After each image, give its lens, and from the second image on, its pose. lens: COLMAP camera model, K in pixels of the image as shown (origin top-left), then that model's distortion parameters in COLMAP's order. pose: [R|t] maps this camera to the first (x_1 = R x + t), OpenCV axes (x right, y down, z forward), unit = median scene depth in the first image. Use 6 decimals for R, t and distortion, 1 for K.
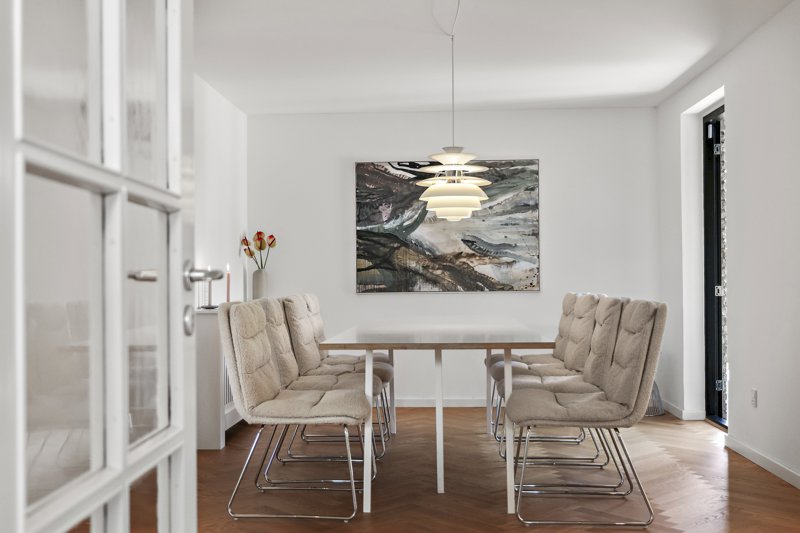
lens RADIAL K [[883.0, 0, 399.8], [0, 883.0, 267.5], [0, 0, 1]] dist [-0.073106, 0.000000]
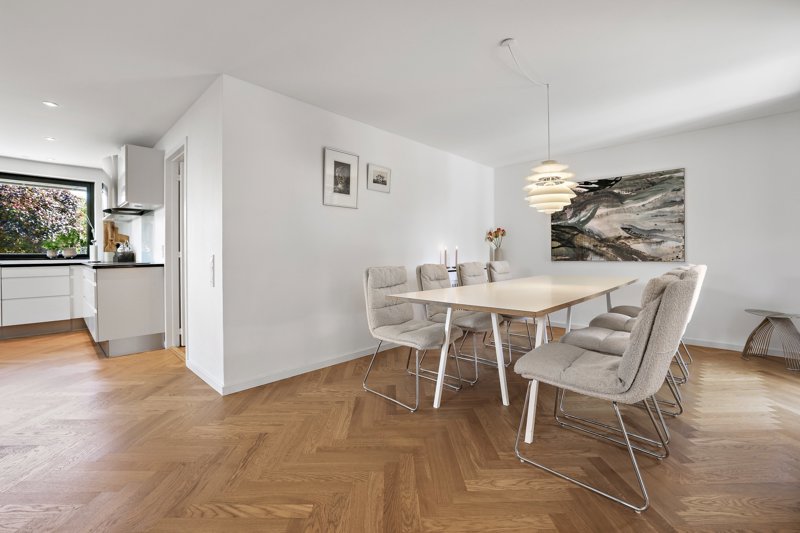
lens RADIAL K [[345.8, 0, 407.1], [0, 345.8, 255.0], [0, 0, 1]] dist [-0.015357, 0.001510]
pose [[0.765190, 0.006421, -0.643772, 0.171437], [0.006376, 0.999826, 0.017550, 0.003255], [0.643773, -0.017534, 0.765016, 0.296801]]
